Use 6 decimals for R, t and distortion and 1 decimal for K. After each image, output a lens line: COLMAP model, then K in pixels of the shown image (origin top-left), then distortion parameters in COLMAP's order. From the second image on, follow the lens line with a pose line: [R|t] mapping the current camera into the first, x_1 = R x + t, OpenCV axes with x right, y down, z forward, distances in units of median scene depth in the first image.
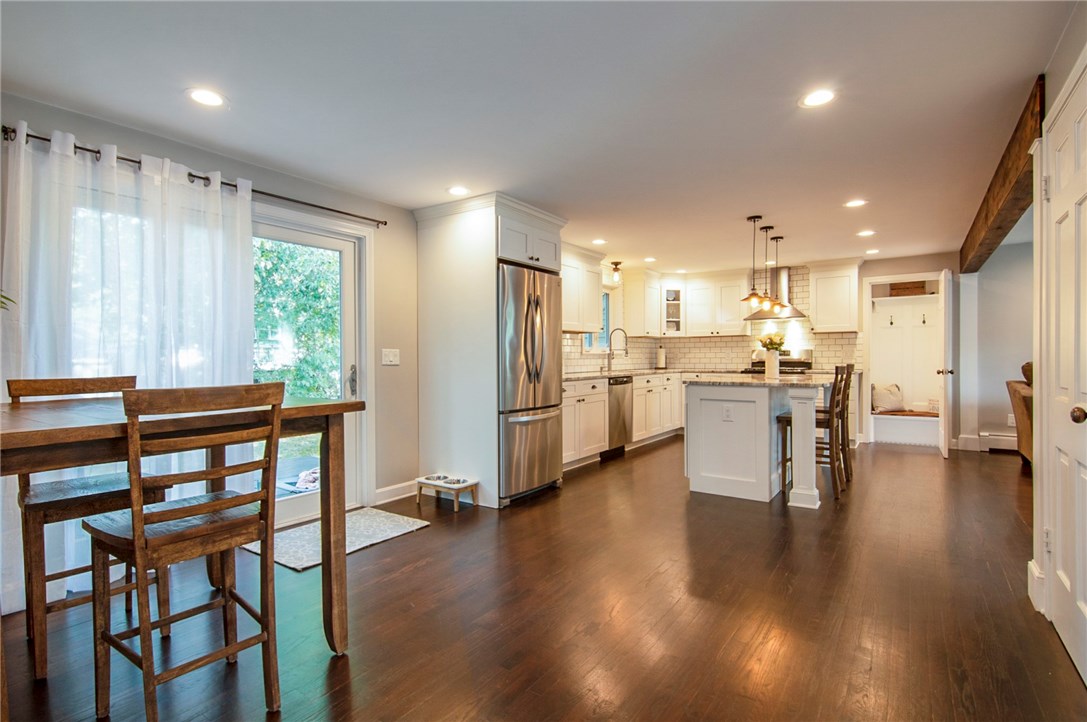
lens RADIAL K [[539.6, 0, 549.3], [0, 539.6, 365.8], [0, 0, 1]] dist [-0.000531, -0.010251]
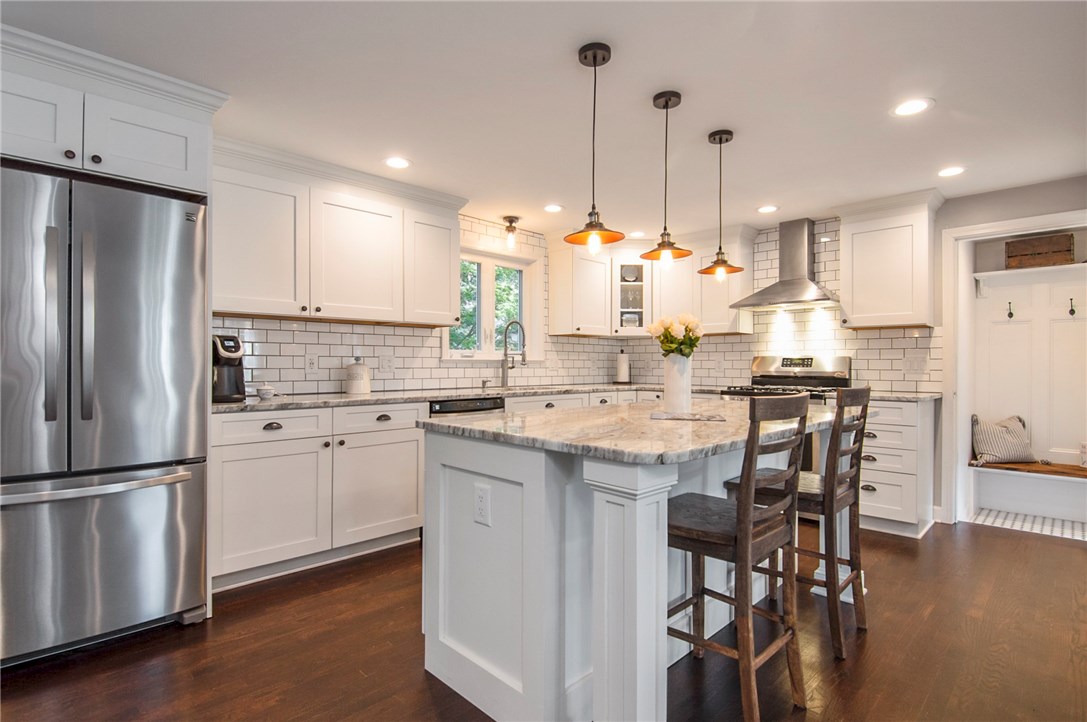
lens RADIAL K [[539.6, 0, 547.8], [0, 539.6, 366.5], [0, 0, 1]] dist [-0.000531, -0.010251]
pose [[0.982652, 0.011768, -0.185086, 0.311272], [-0.013962, 0.999847, -0.010559, -0.009707], [0.184933, 0.012960, 0.982666, 0.411987]]
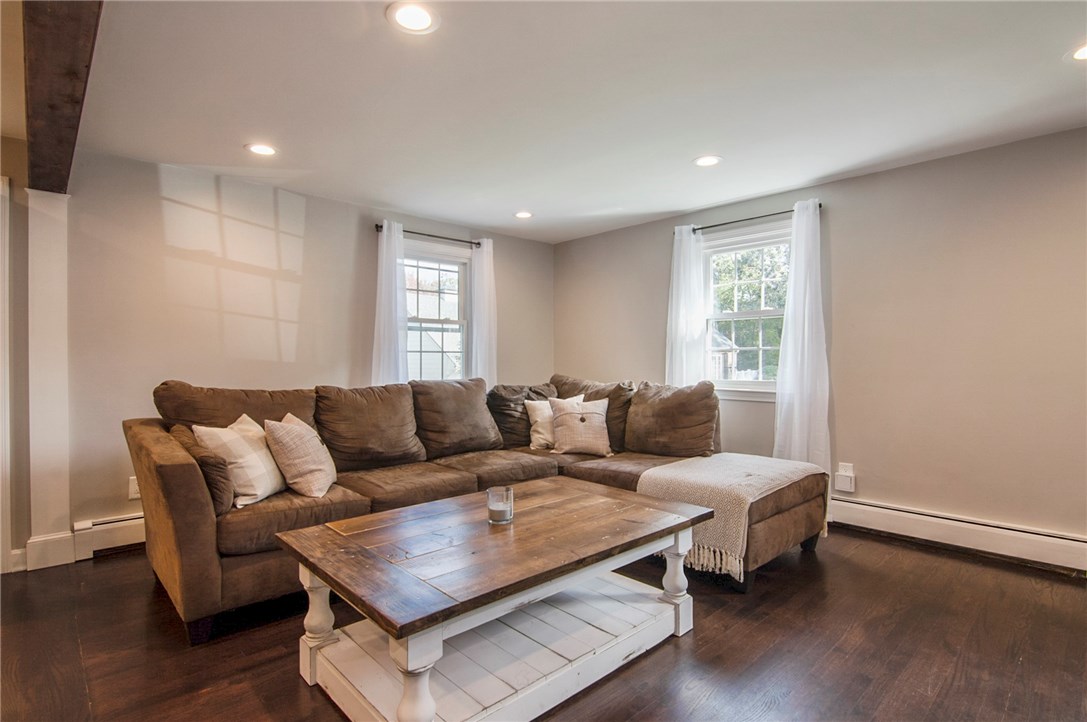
lens RADIAL K [[539.6, 0, 536.3], [0, 539.6, 362.1], [0, 0, 1]] dist [-0.000531, -0.010251]
pose [[0.220354, 0.006042, 0.975401, 0.417438], [0.014865, 0.999844, -0.009552, -0.011389], [-0.975307, 0.016604, 0.220230, 0.478687]]
